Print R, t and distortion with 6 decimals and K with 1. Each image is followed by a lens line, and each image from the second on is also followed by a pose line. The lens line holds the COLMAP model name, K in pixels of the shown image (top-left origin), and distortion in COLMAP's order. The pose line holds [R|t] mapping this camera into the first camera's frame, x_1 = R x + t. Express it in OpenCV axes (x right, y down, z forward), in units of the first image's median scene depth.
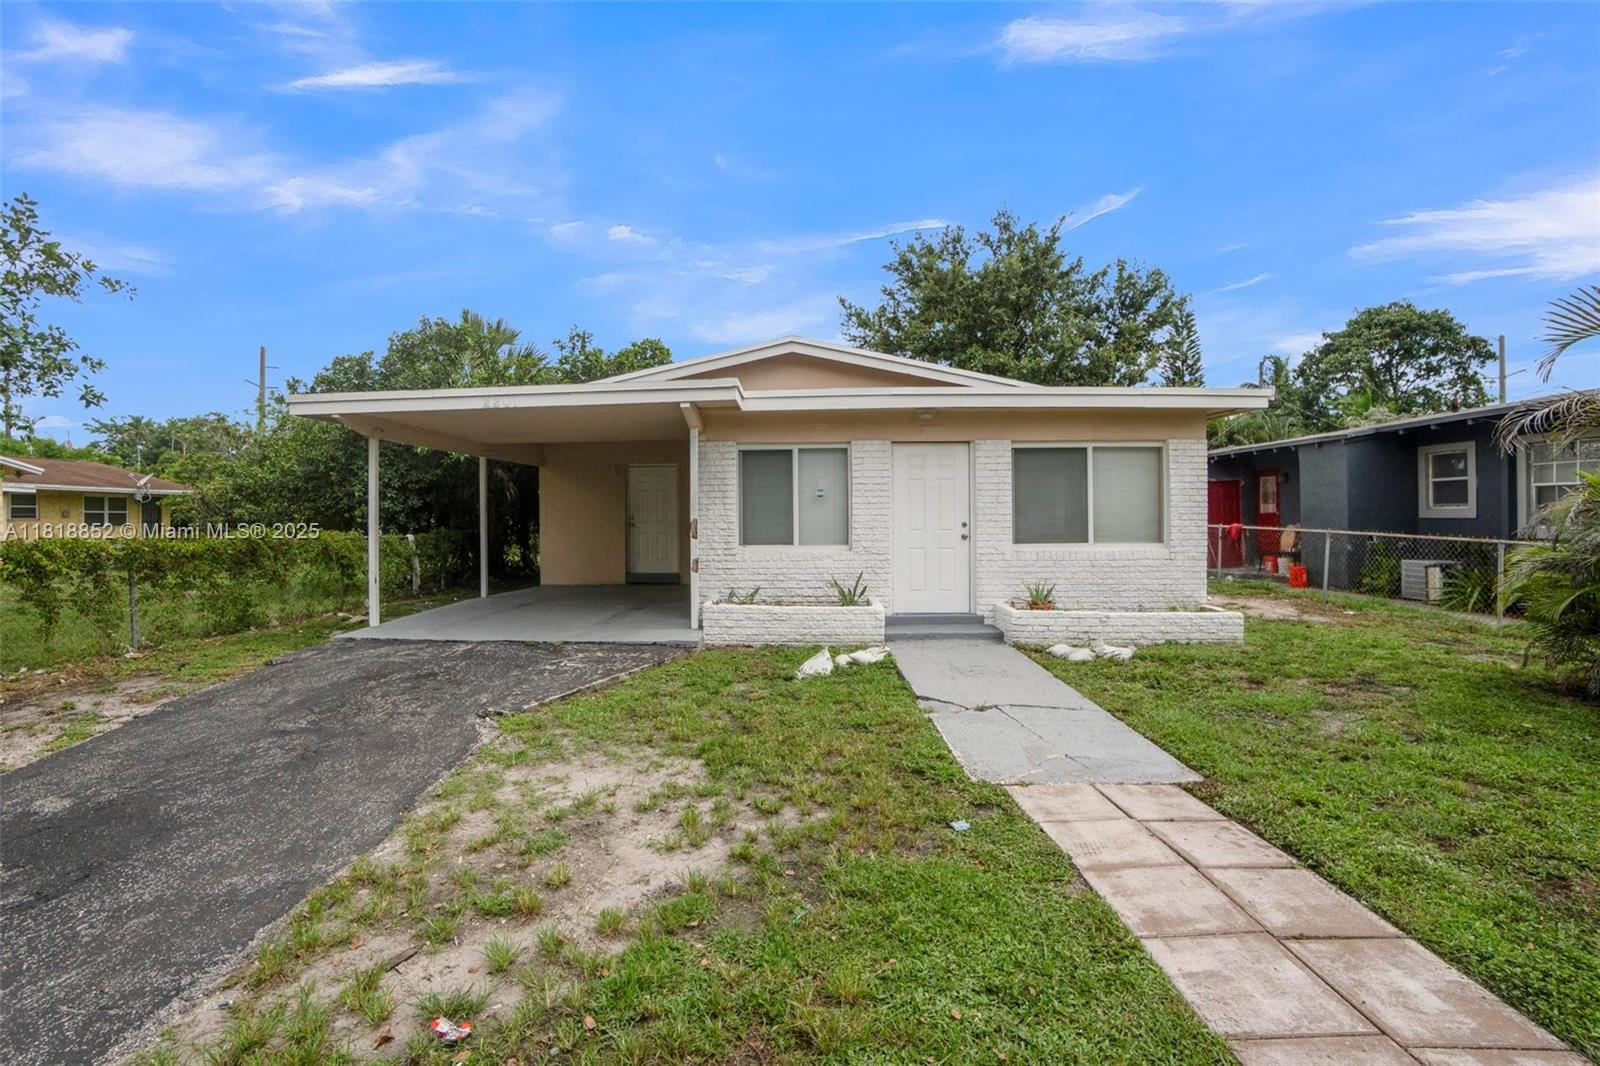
lens RADIAL K [[750.3, 0, 789.6], [0, 750.3, 555.1], [0, 0, 1]] dist [-0.064231, 0.026007]
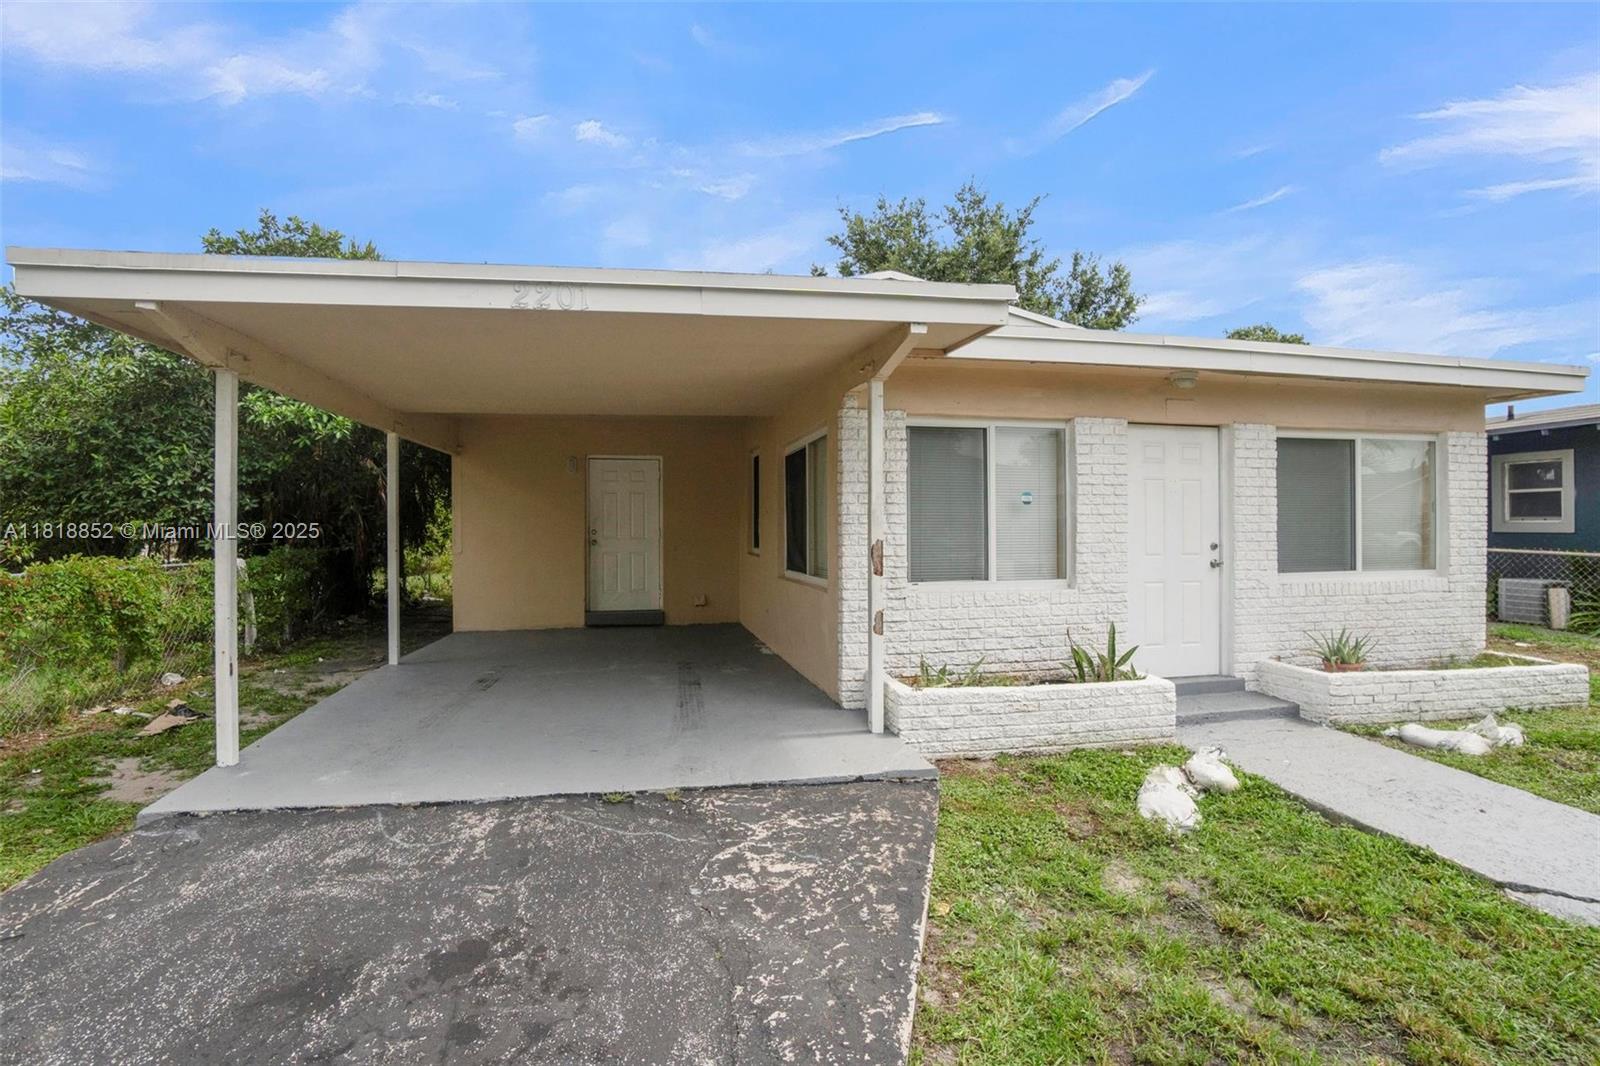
lens RADIAL K [[750.3, 0, 789.6], [0, 750.3, 555.1], [0, 0, 1]] dist [-0.064231, 0.026007]
pose [[0.972518, -0.007449, 0.232708, -0.301677], [0.010183, 0.999892, -0.010551, -0.029563], [-0.232604, 0.012630, 0.972490, 0.431370]]
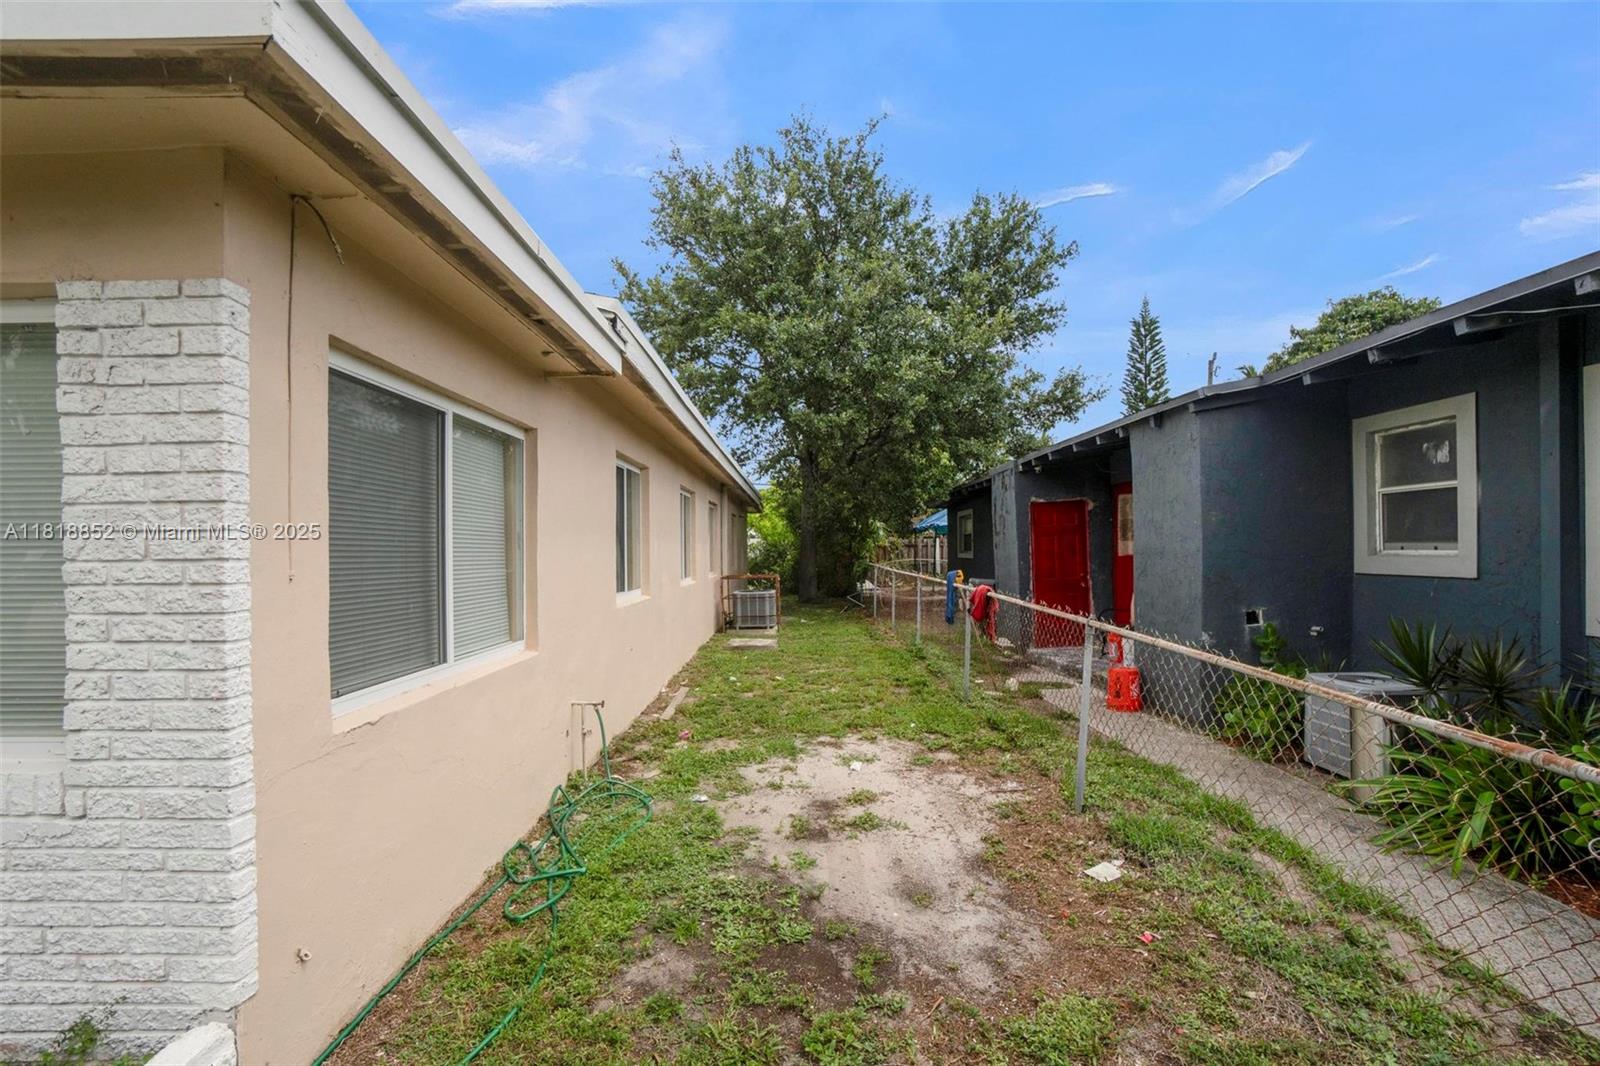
lens RADIAL K [[703.8, 0, 843.2], [0, 703.8, 579.9], [0, 0, 1]] dist [-0.053707, 0.019841]
pose [[0.999922, -0.003733, 0.011902, 0.733134], [0.003780, 0.999985, -0.003934, -0.063313], [-0.011887, 0.003978, 0.999921, 0.773534]]
